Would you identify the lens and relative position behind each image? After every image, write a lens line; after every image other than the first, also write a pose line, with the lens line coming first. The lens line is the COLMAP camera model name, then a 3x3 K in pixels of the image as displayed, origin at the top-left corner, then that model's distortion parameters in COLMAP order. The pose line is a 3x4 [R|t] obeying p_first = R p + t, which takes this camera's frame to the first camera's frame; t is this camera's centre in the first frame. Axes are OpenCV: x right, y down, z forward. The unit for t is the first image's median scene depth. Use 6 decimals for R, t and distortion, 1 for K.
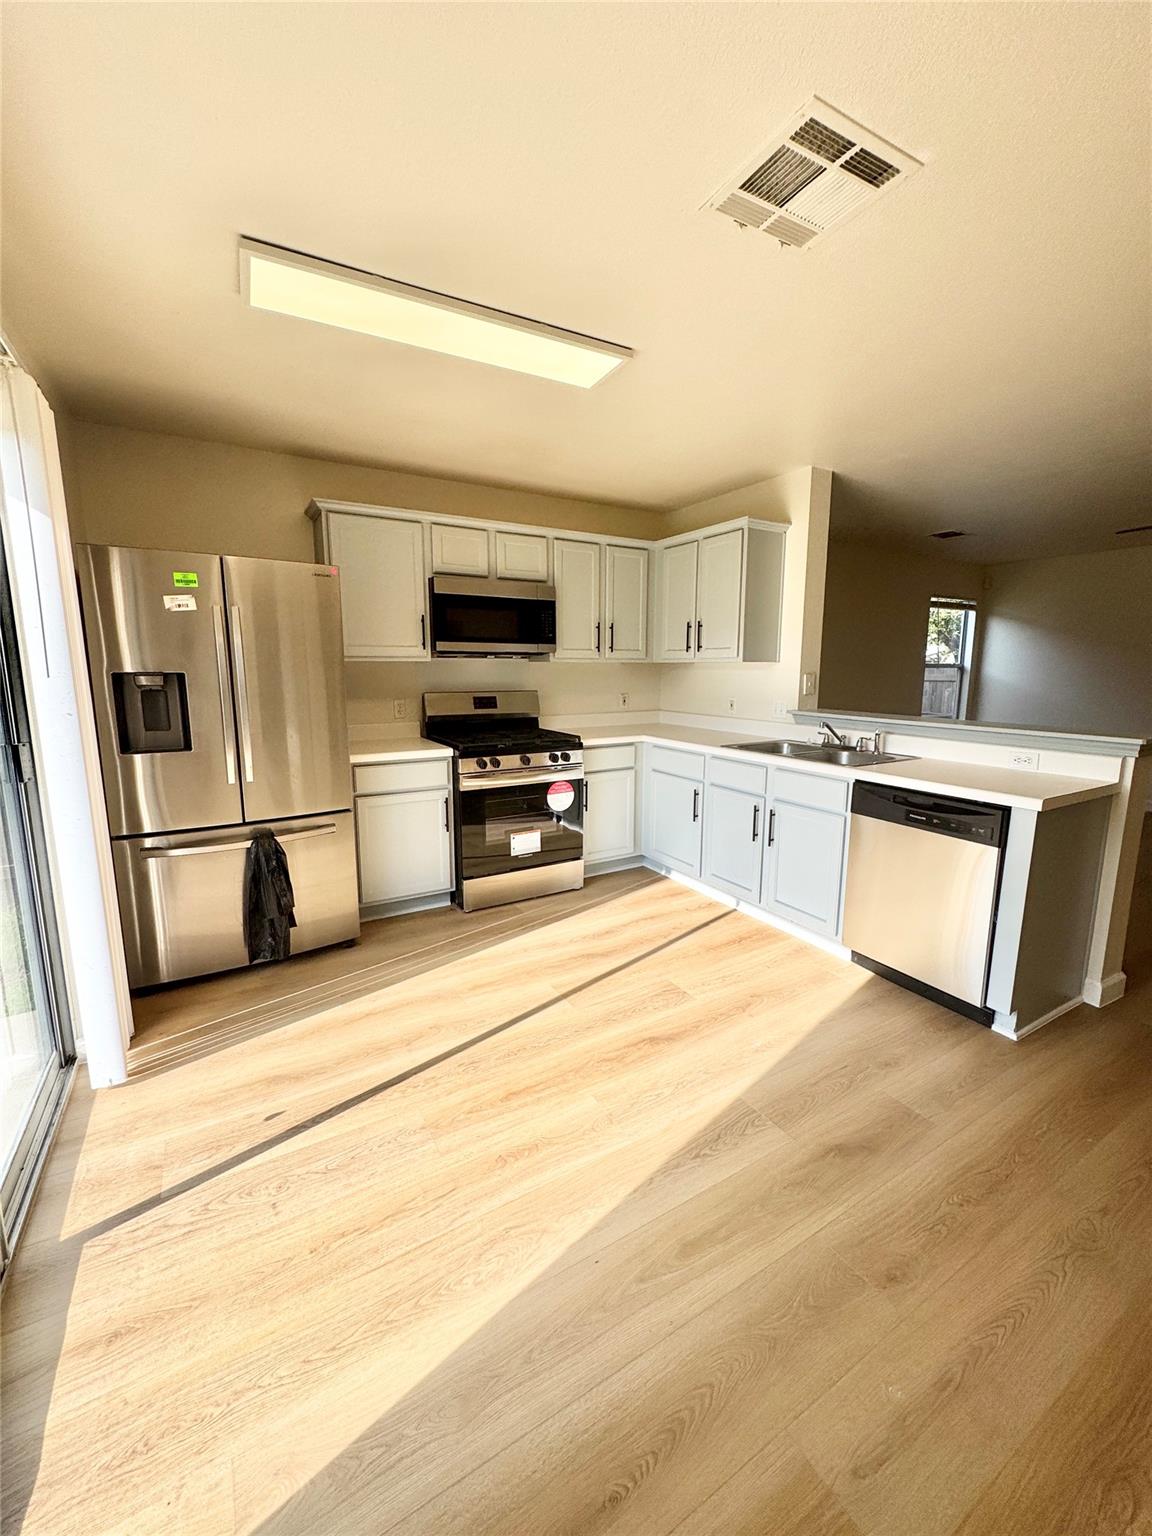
lens RADIAL K [[616.5, 0, 579.6], [0, 616.5, 765.4], [0, 0, 1]] dist [-0.002250, -0.000048]
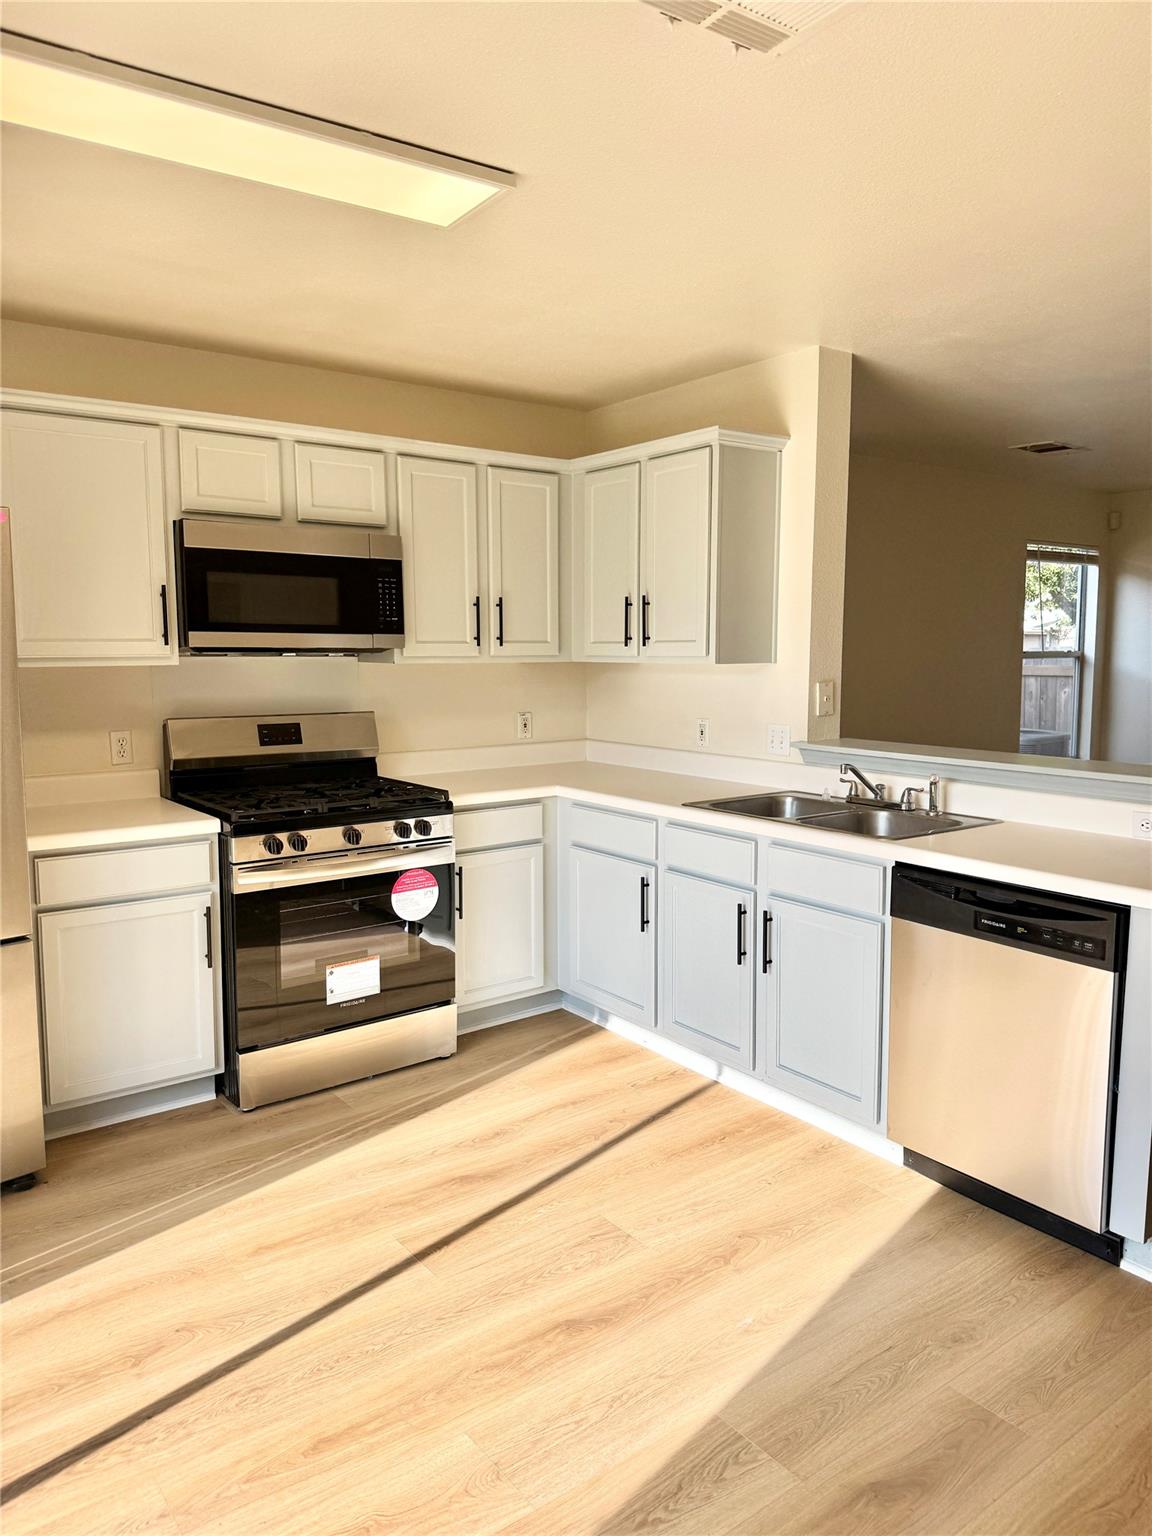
lens RADIAL K [[1082.1, 0, 577.5], [0, 1082.1, 763.0], [0, 0, 1]] dist [0.092538, -0.130940]
pose [[0.993977, -0.015303, 0.108515, 0.013220], [0.020895, 0.998501, -0.050591, -0.020877], [-0.107578, 0.052553, 0.992807, -0.038242]]
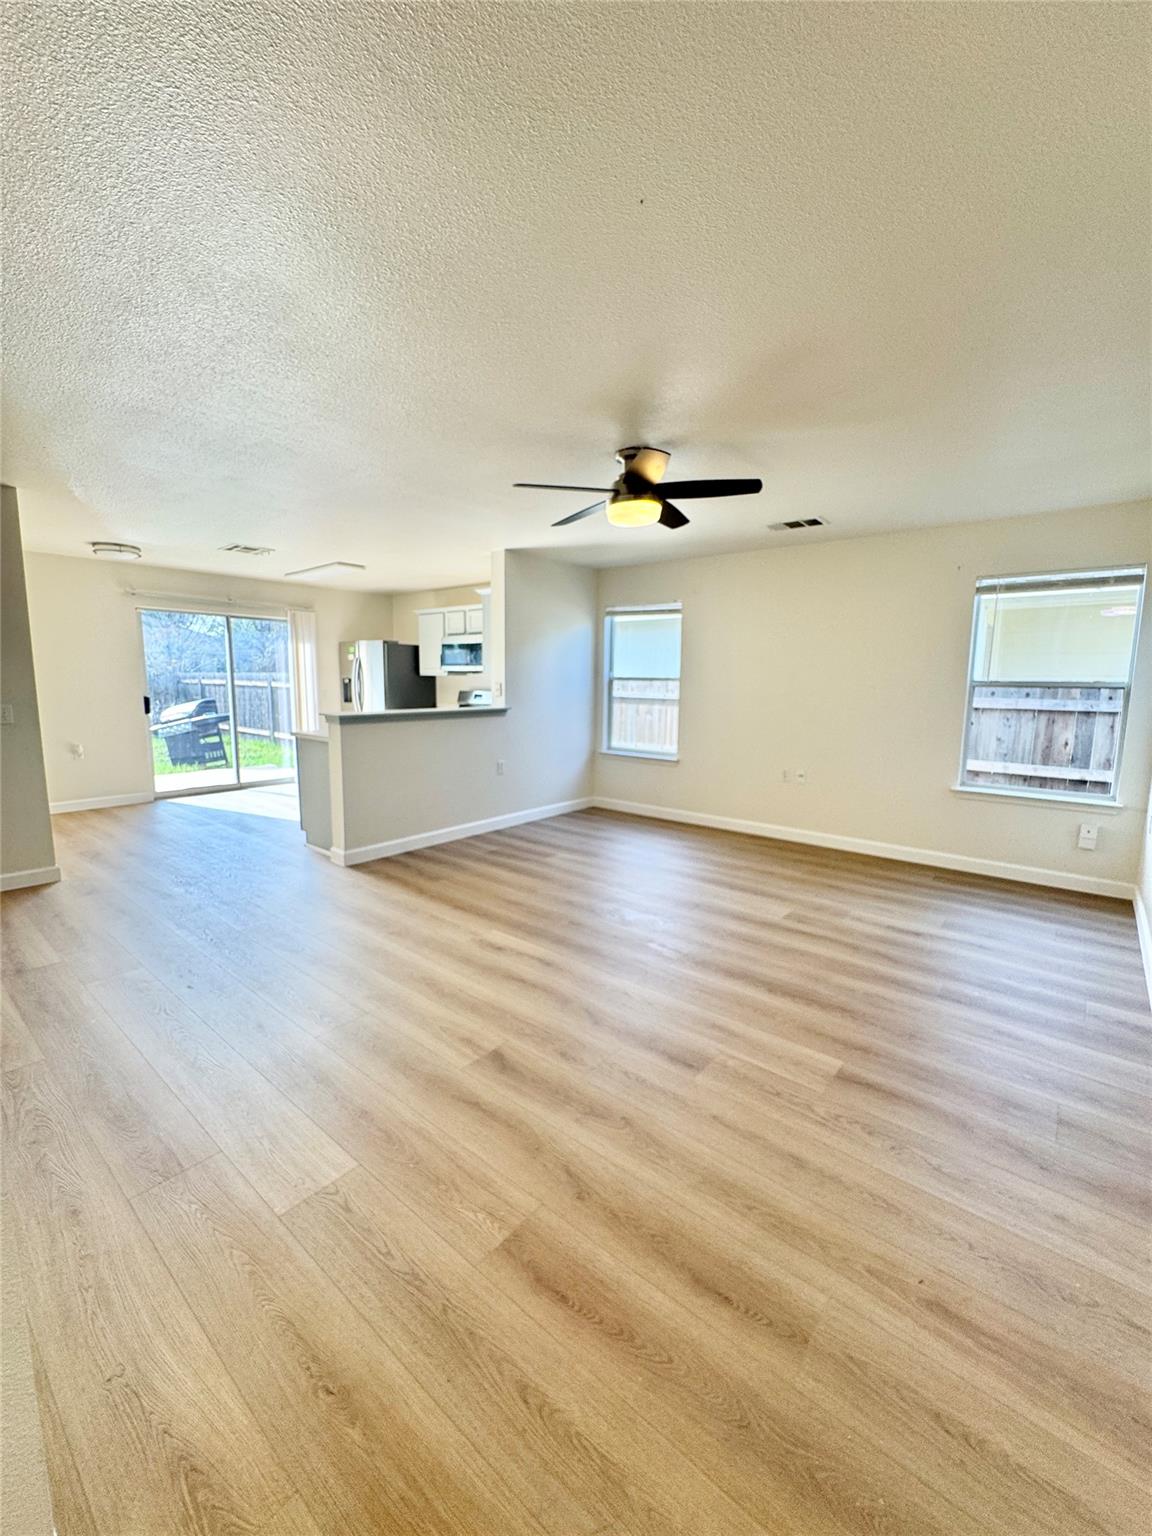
lens RADIAL K [[620.7, 0, 580.9], [0, 620.7, 766.3], [0, 0, 1]] dist [-0.004262, 0.000091]
pose [[0.338939, 0.132398, -0.931446, 2.057884], [-0.164066, 0.983196, 0.080053, -0.112872], [0.926392, 0.125686, 0.354966, 0.740936]]
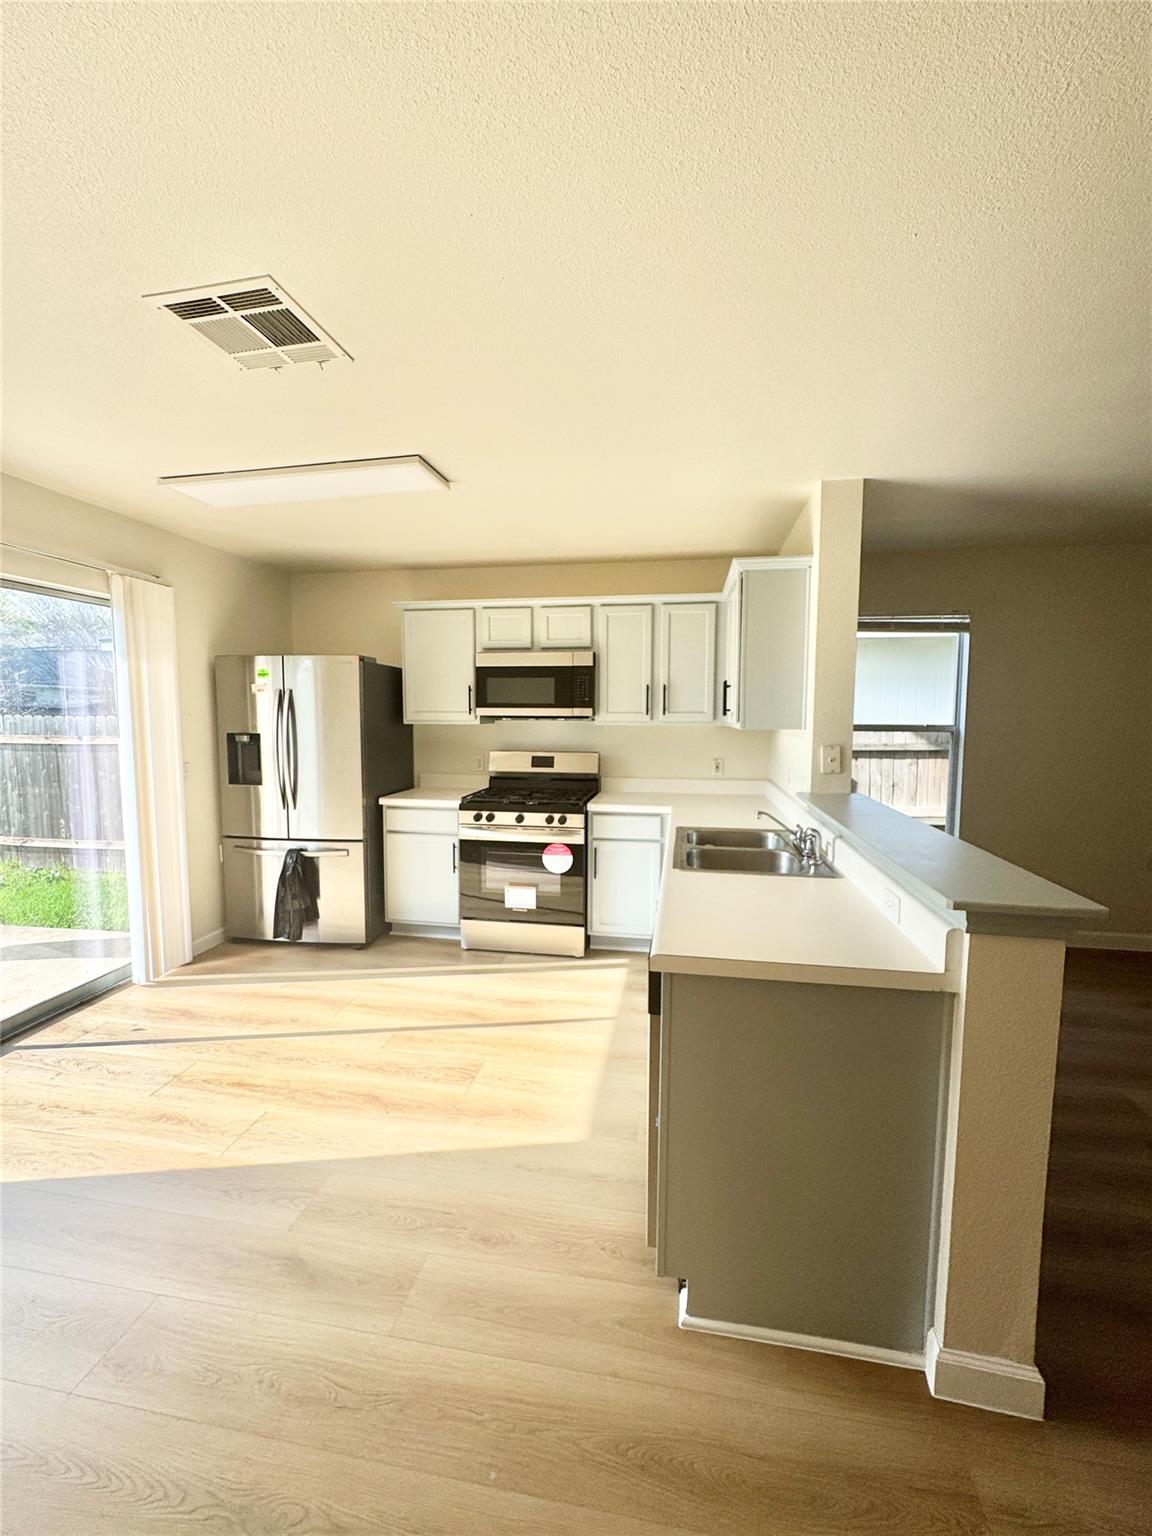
lens RADIAL K [[616.5, 0, 579.6], [0, 616.5, 765.4], [0, 0, 1]] dist [-0.002250, -0.000048]
pose [[0.762176, 0.055414, -0.644994, 0.679492], [-0.105145, 0.993697, -0.038876, -0.069720], [0.638774, 0.097448, 0.763198, 0.254716]]
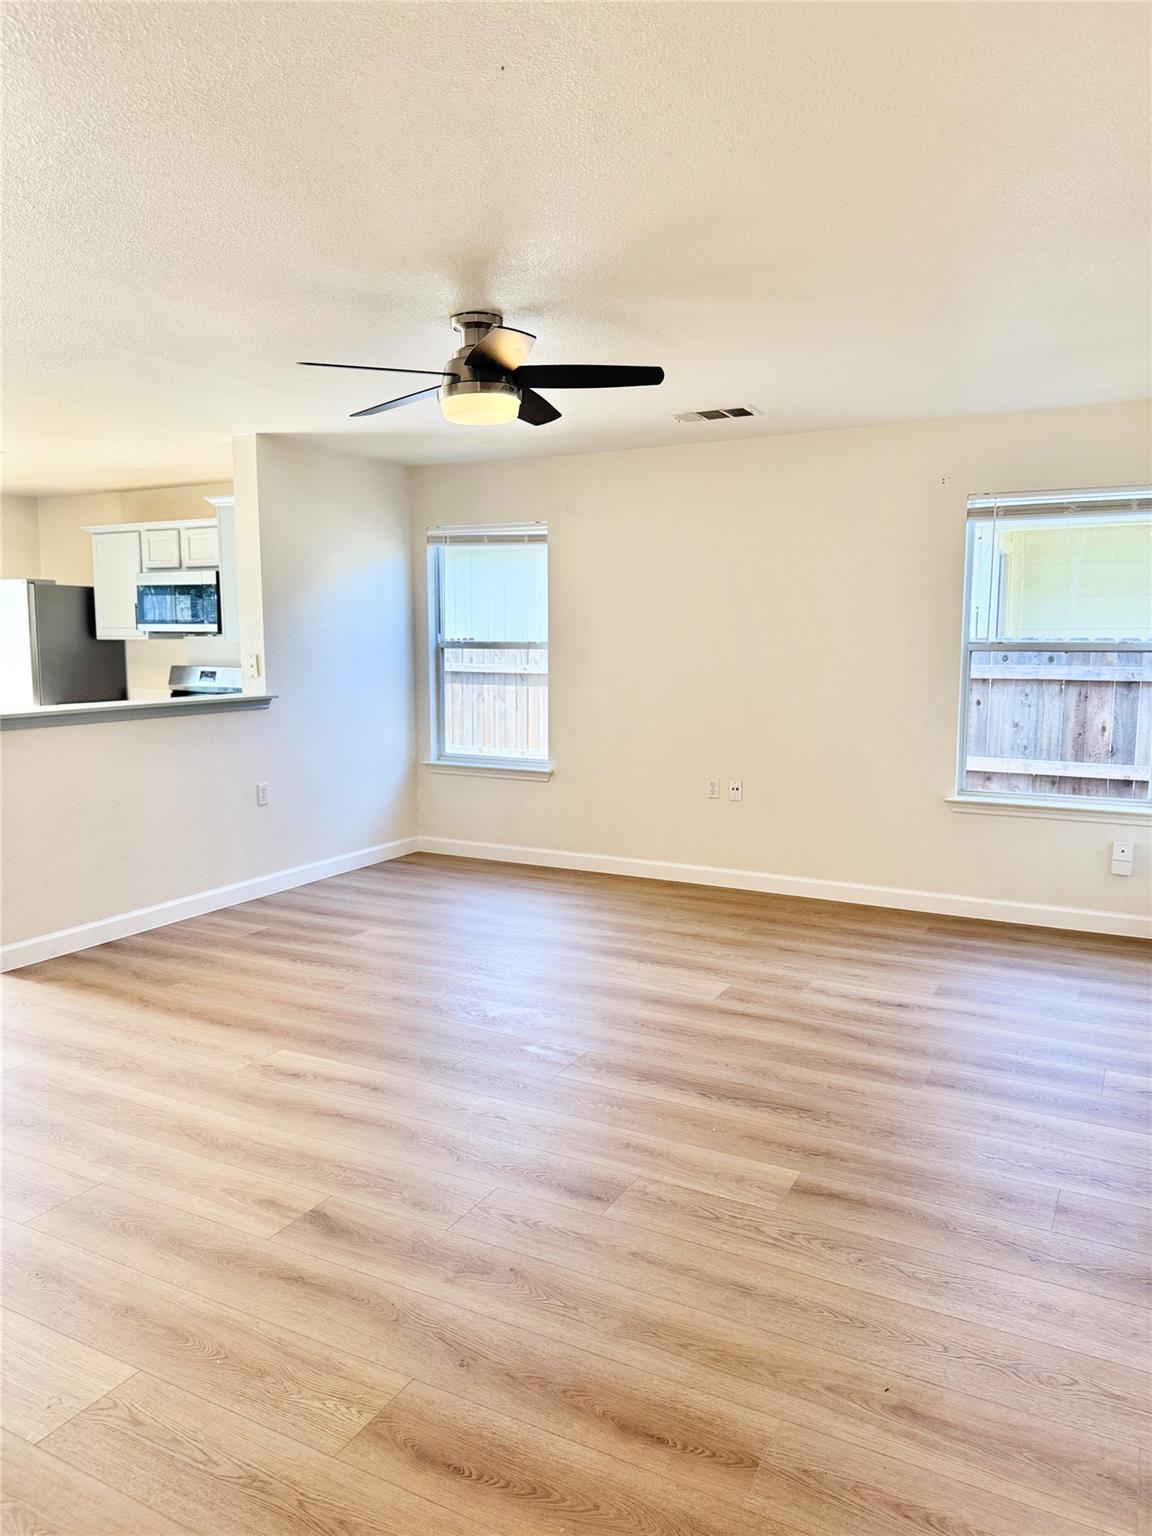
lens RADIAL K [[1082.1, 0, 577.5], [0, 1082.1, 763.0], [0, 0, 1]] dist [0.092538, -0.130940]
pose [[0.511457, 0.098690, -0.853623, 2.194579], [-0.139092, 0.989791, 0.031094, -0.117043], [0.847977, 0.102829, 0.519963, 0.643430]]
